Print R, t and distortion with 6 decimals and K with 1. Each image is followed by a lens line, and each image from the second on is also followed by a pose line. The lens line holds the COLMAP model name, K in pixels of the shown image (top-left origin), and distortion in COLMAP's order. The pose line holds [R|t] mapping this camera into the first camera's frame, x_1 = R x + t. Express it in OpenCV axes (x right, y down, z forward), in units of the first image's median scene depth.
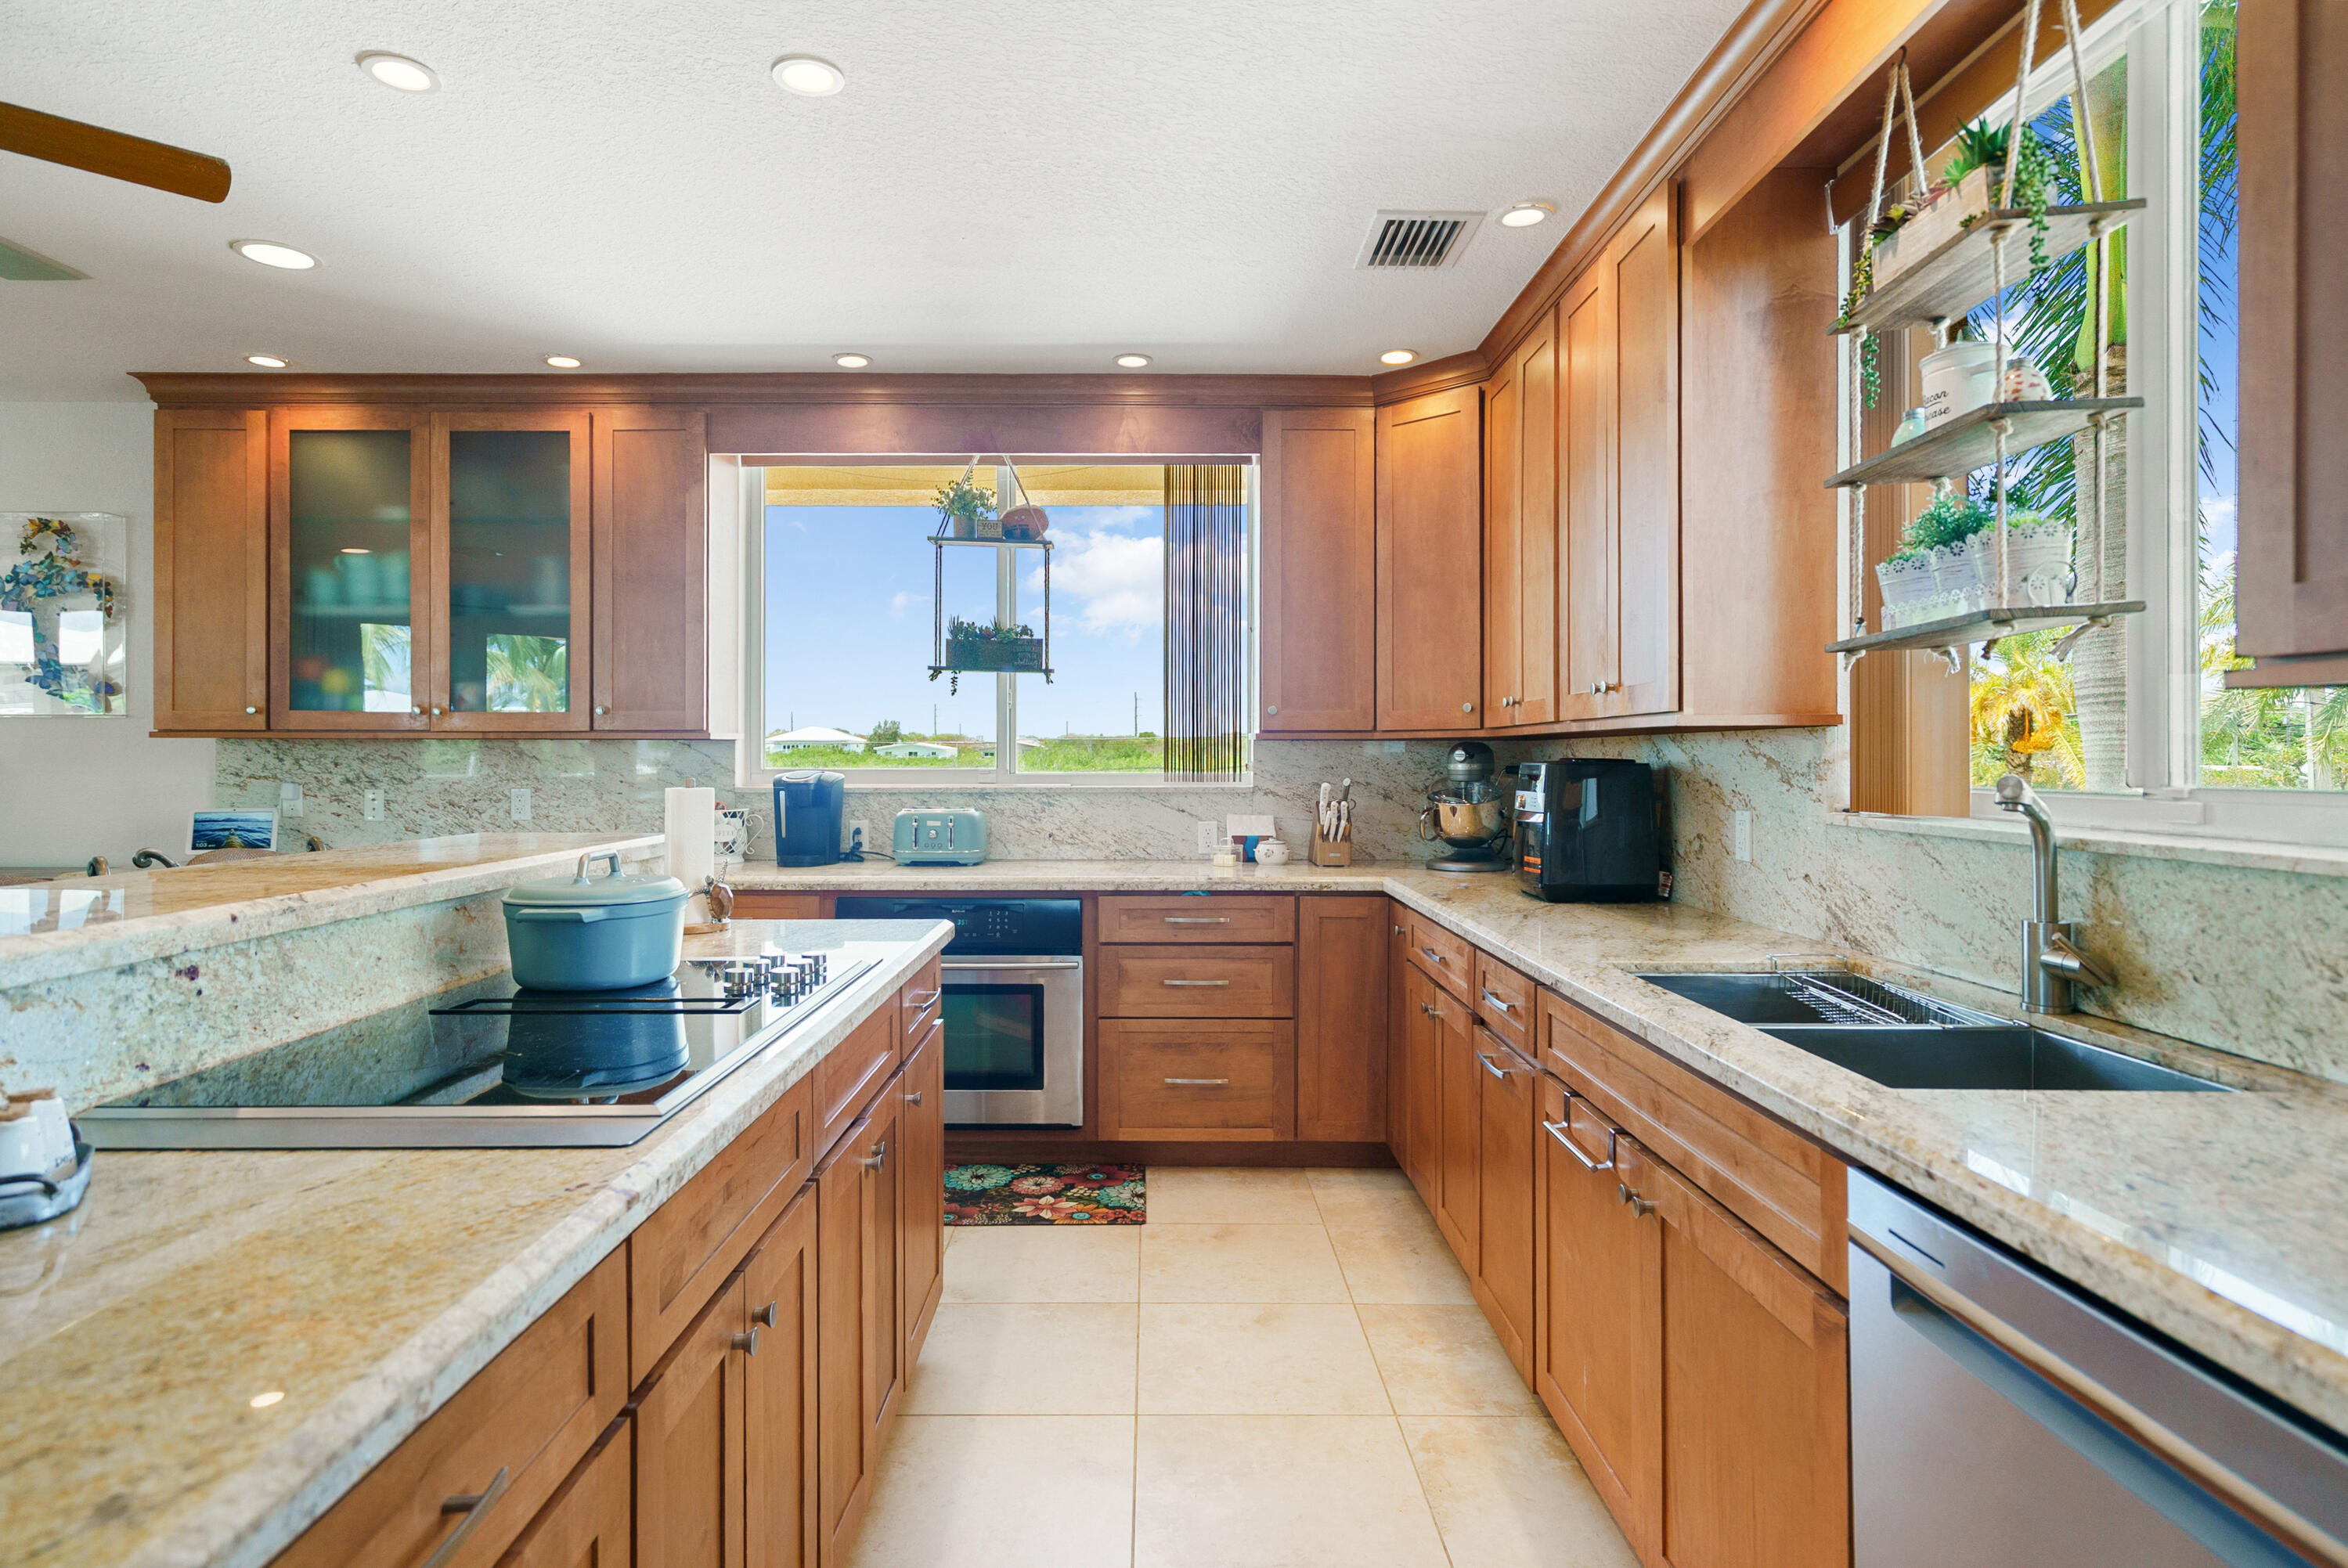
lens RADIAL K [[1270.3, 0, 1167.7], [0, 1270.3, 761.2], [0, 0, 1]] dist [-0.002609, 0.000183]
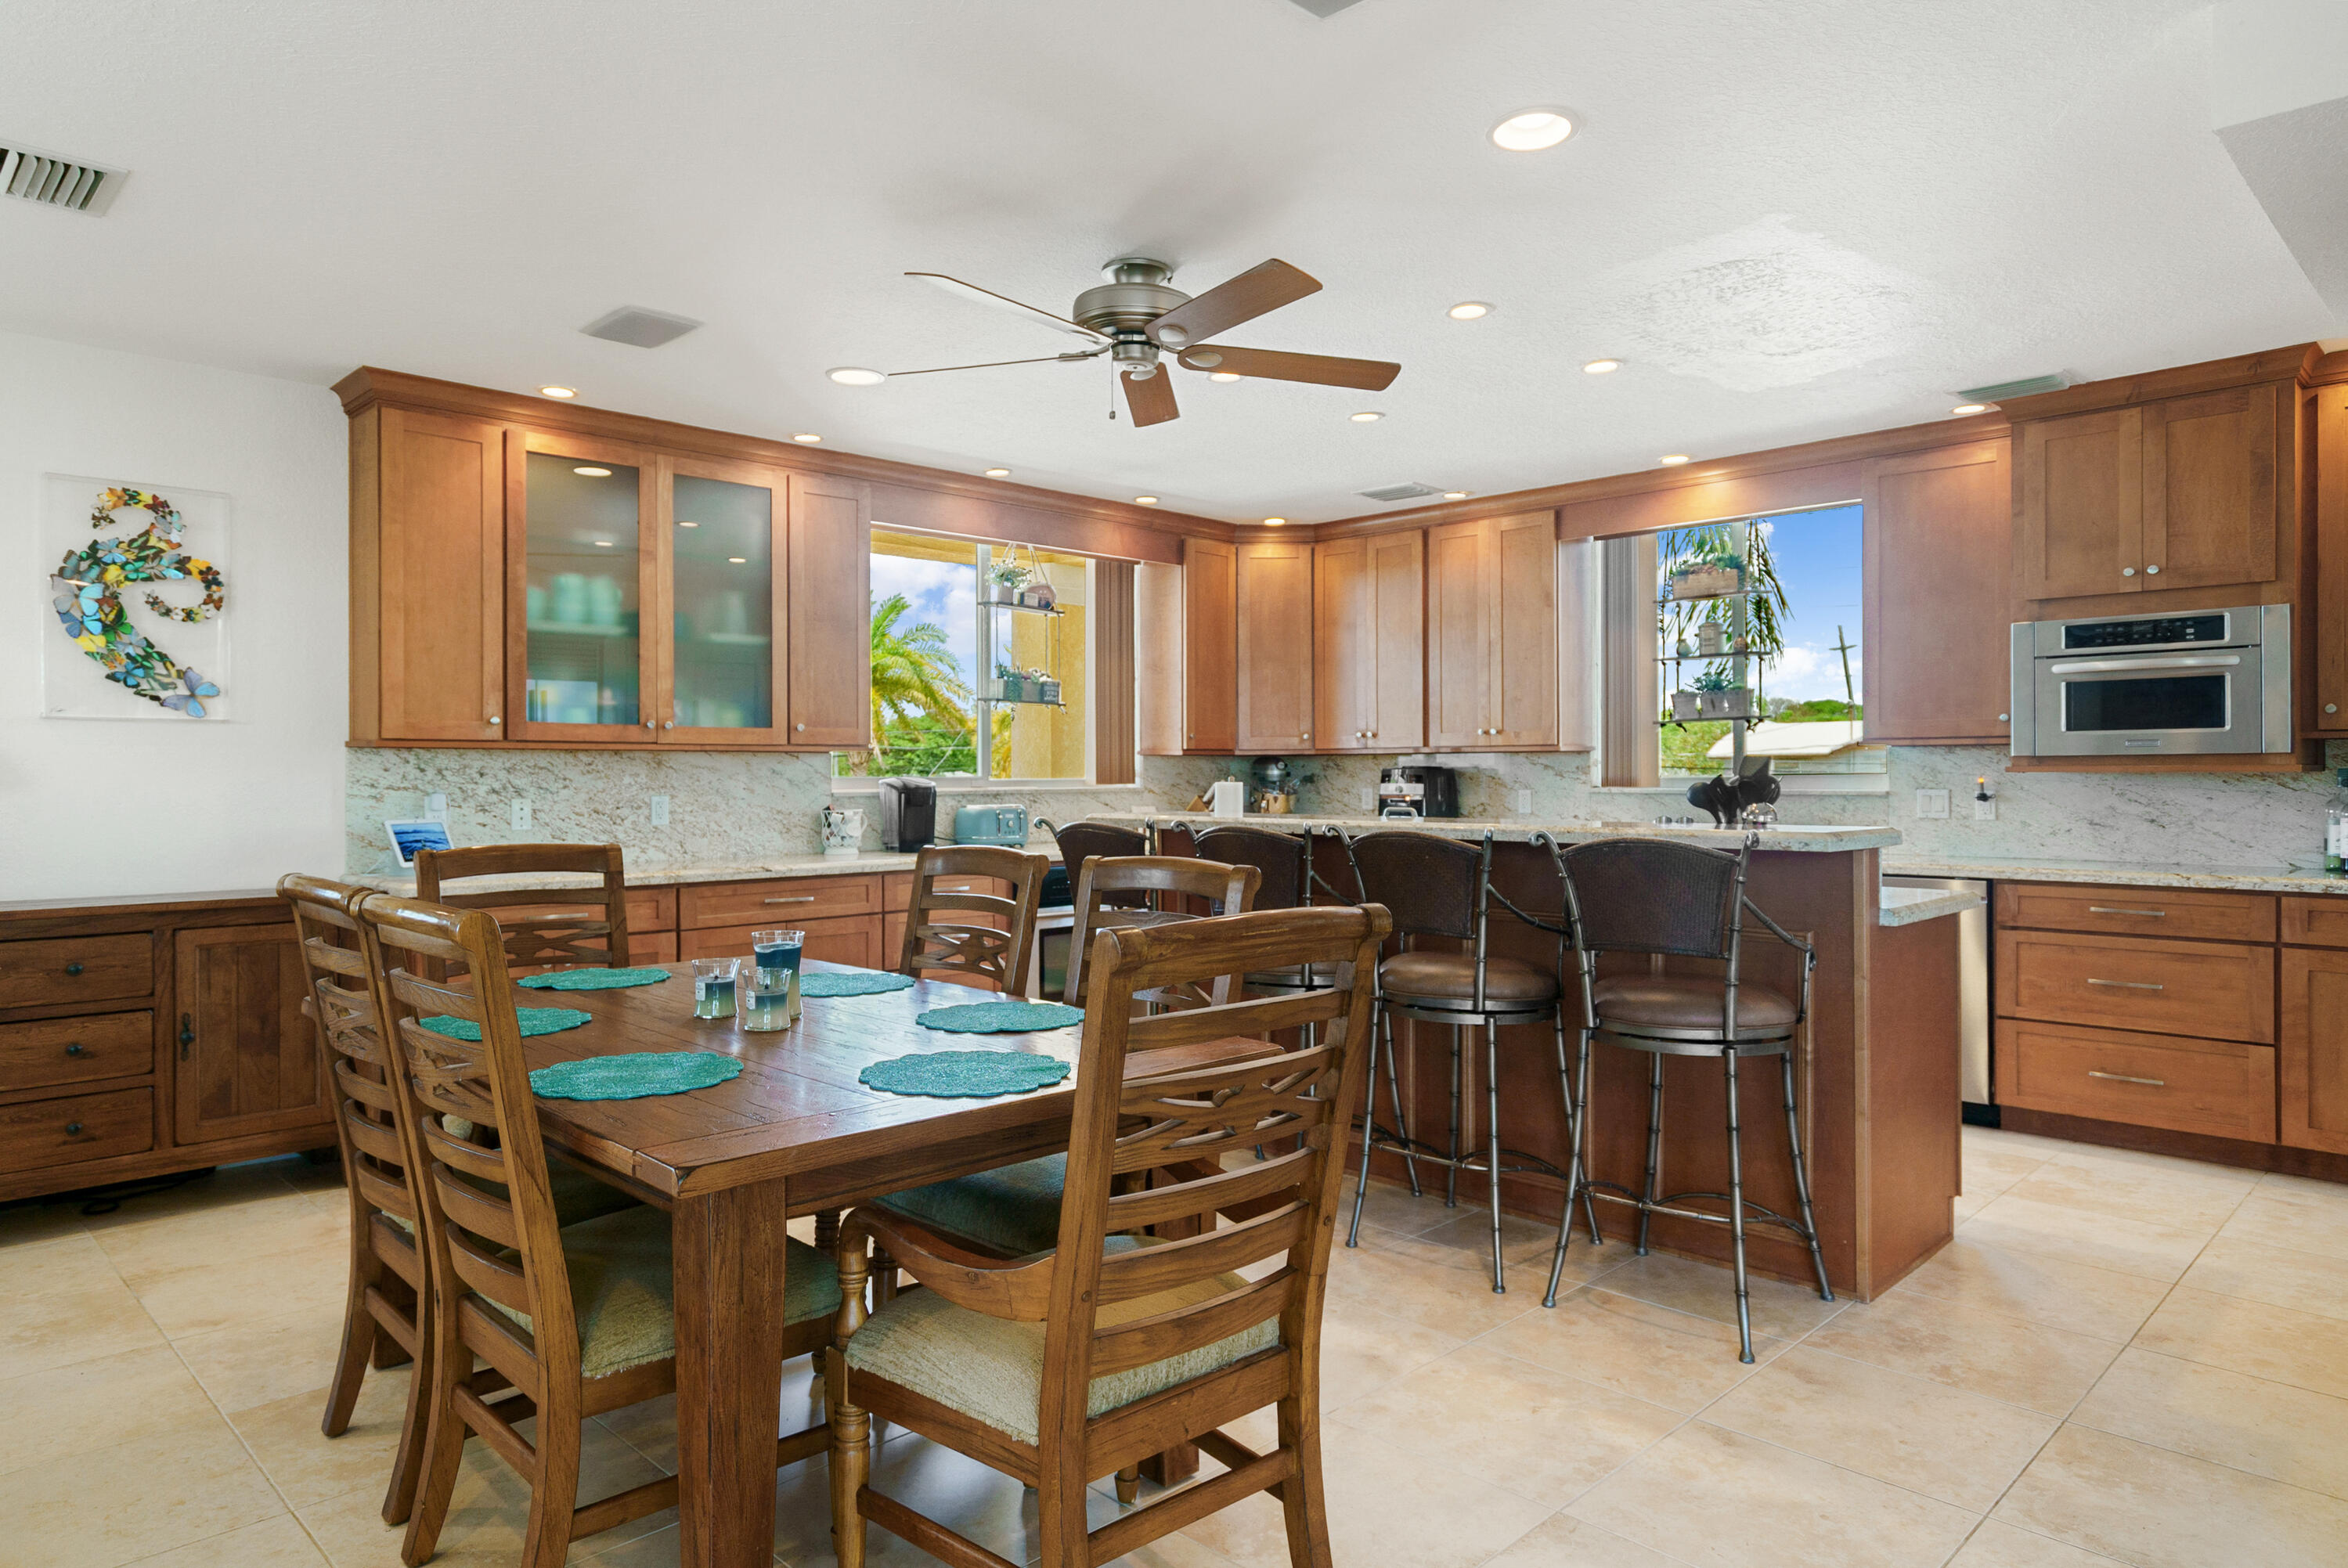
lens RADIAL K [[1423.6, 0, 1170.2], [0, 1423.6, 780.9], [0, 0, 1]] dist [0.006081, 0.000223]
pose [[0.706436, -0.008264, 0.707729, -1.144017], [0.005617, 0.999966, 0.006070, 0.003946], [-0.707755, -0.000313, 0.706458, -0.189999]]
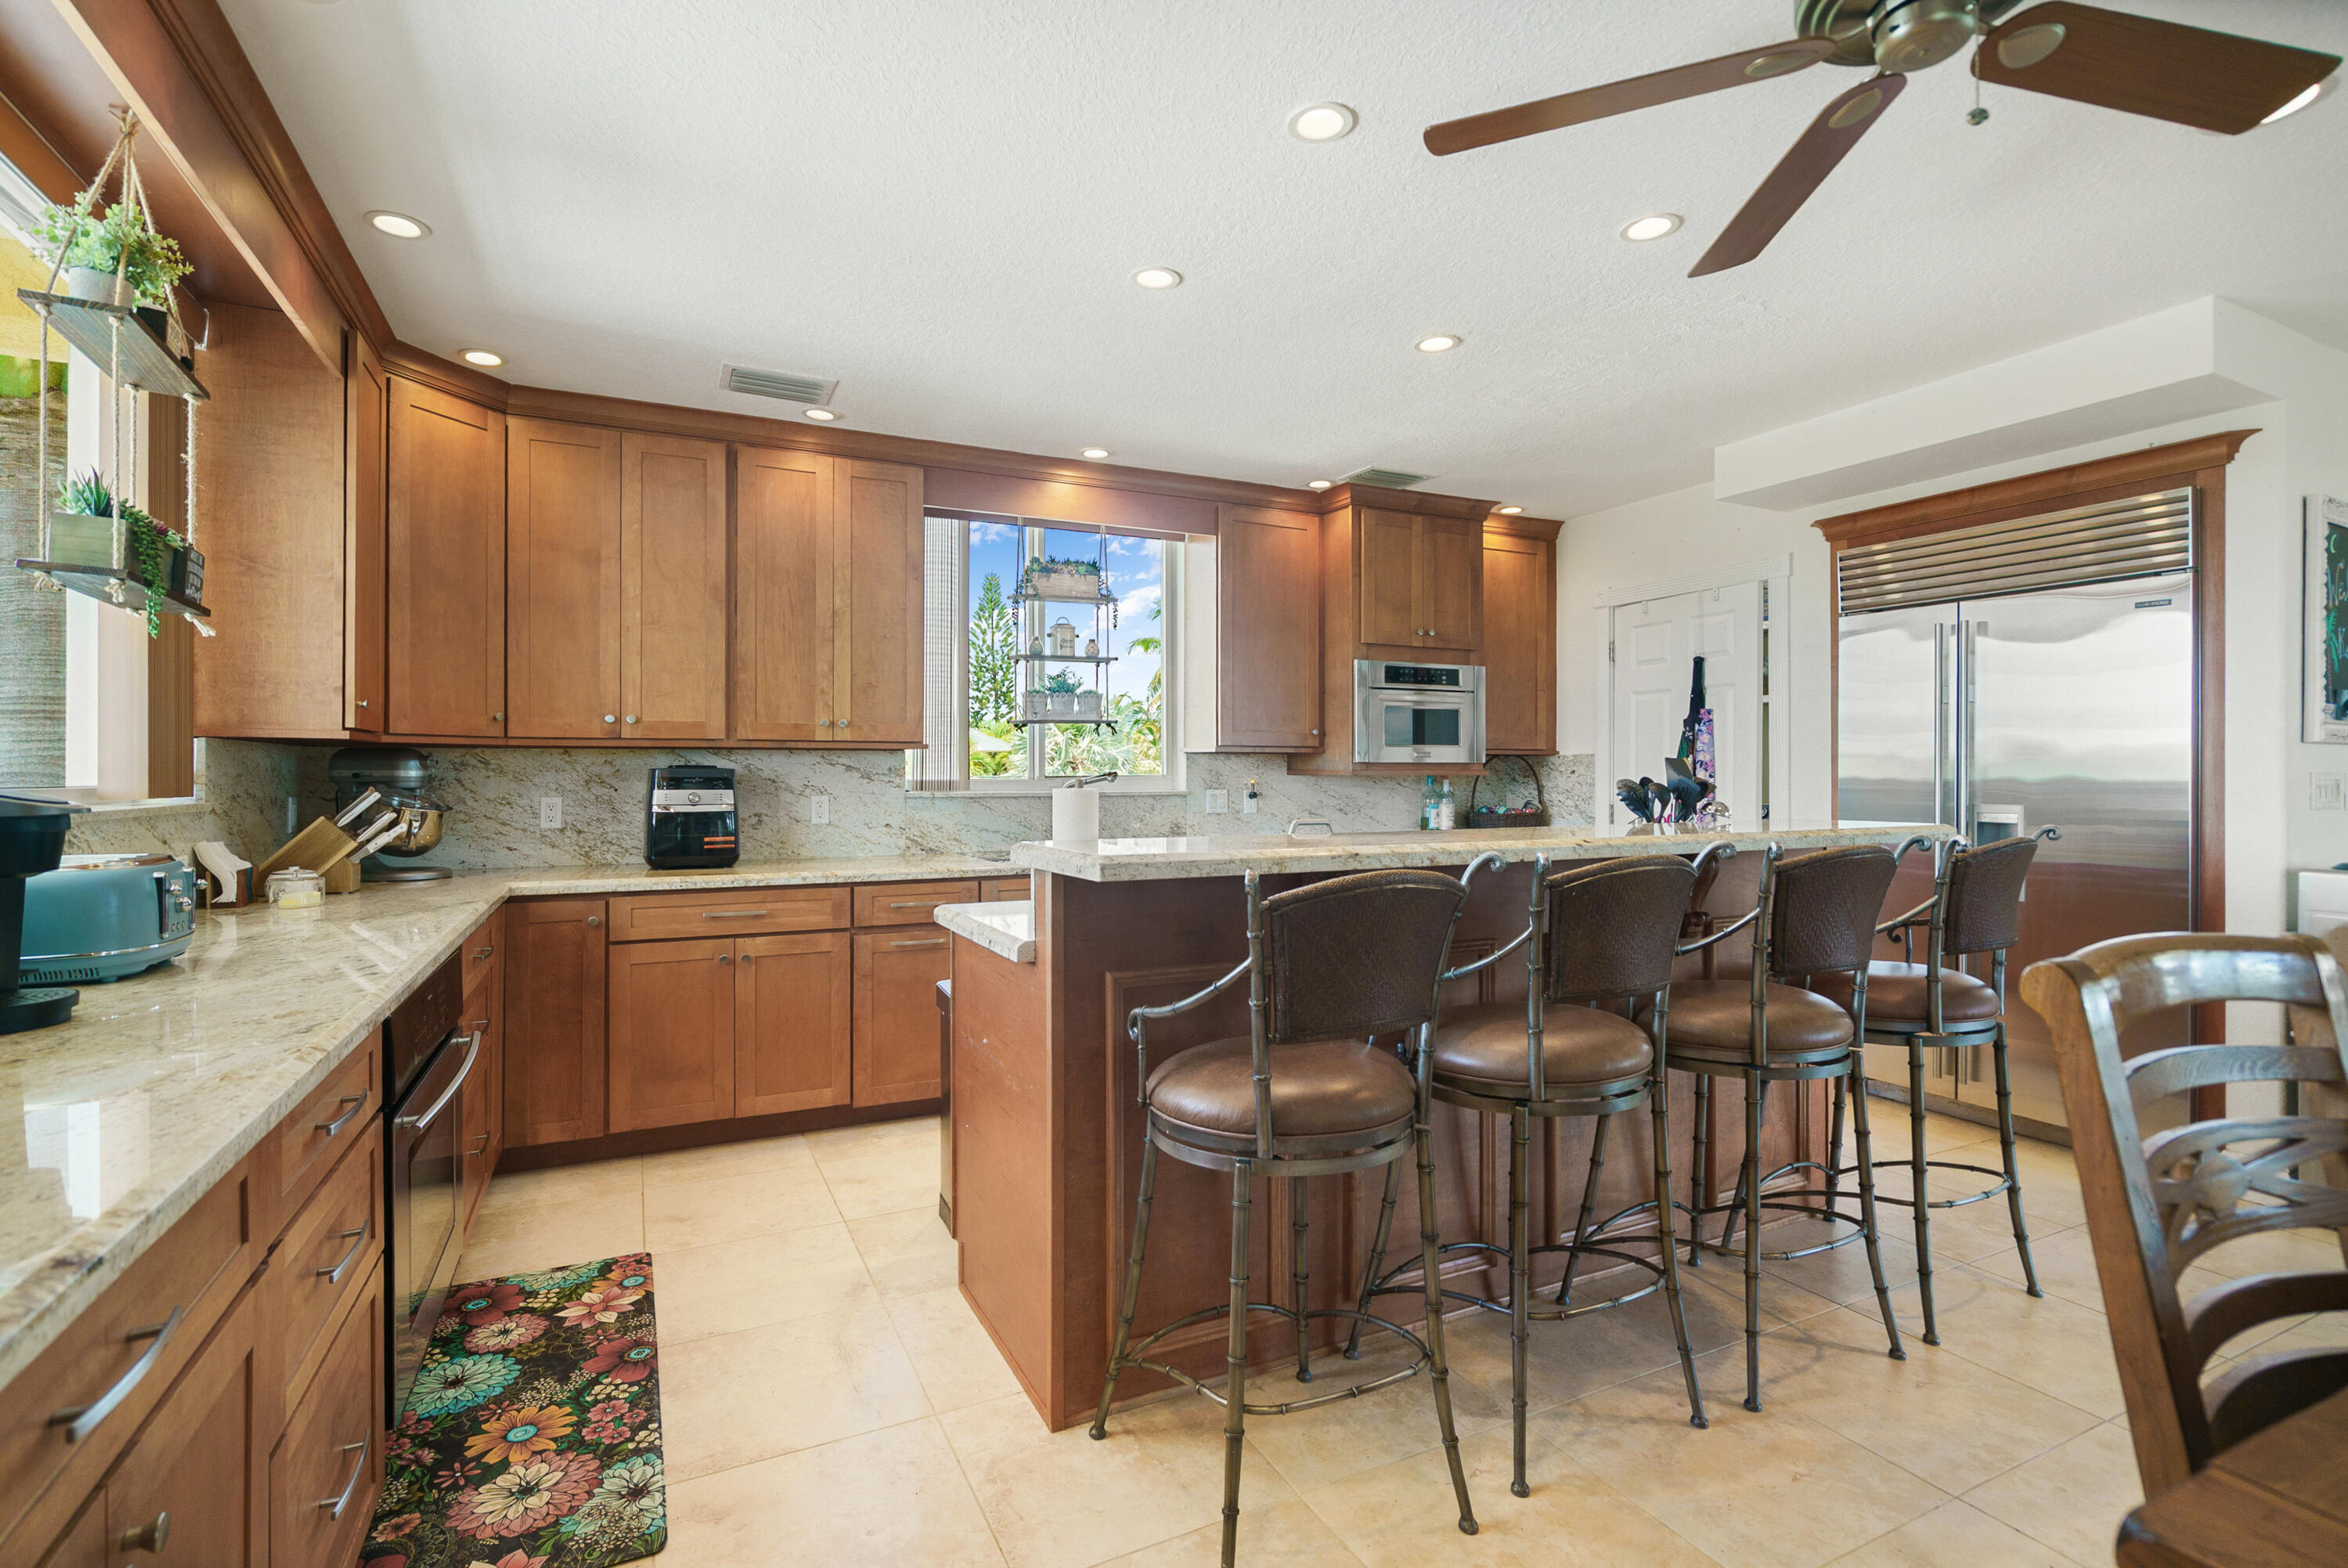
lens RADIAL K [[1097.8, 0, 1173.9], [0, 1097.8, 774.0], [0, 0, 1]] dist [0.000182, 0.000002]
pose [[-0.441762, -0.005680, 0.897114, -0.773737], [-0.001153, 0.999983, 0.005764, -0.000269], [-0.897132, 0.001512, -0.441761, 0.842147]]
